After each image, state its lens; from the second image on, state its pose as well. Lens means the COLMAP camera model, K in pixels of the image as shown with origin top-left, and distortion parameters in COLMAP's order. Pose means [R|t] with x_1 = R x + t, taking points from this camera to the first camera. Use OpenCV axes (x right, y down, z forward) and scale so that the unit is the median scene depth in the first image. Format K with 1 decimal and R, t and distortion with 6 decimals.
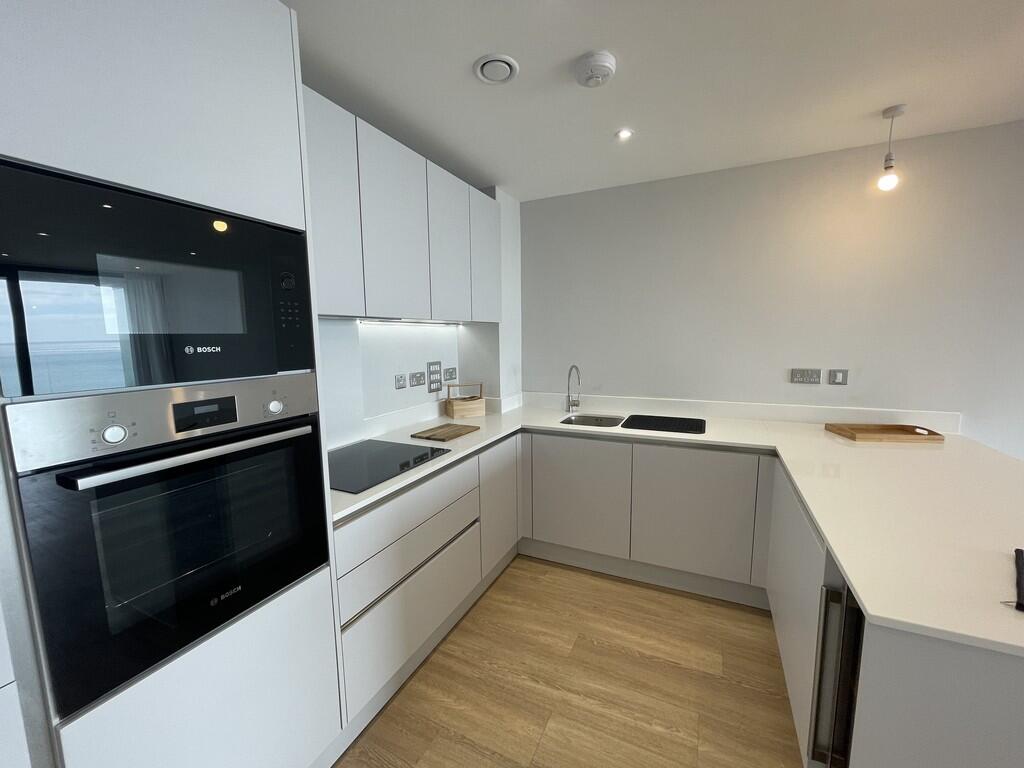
lens RADIAL K [[421.6, 0, 515.1], [0, 421.6, 372.0], [0, 0, 1]] dist [0.029970, -0.000142]
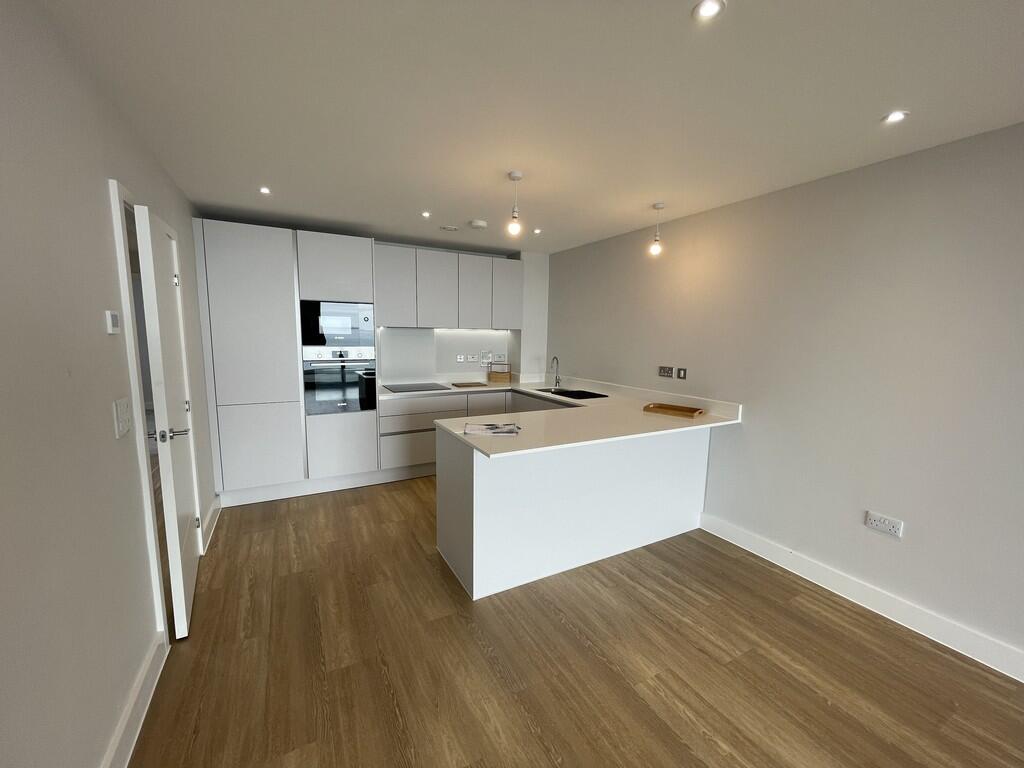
lens RADIAL K [[410.3, 0, 512.0], [0, 410.3, 384.0], [0, 0, 1]] dist [-0.001359, -0.000128]
pose [[0.801975, 0.096599, -0.589496, 1.050540], [-0.077715, 0.995323, 0.057375, 0.011378], [0.592281, -0.000201, 0.805731, -0.410010]]
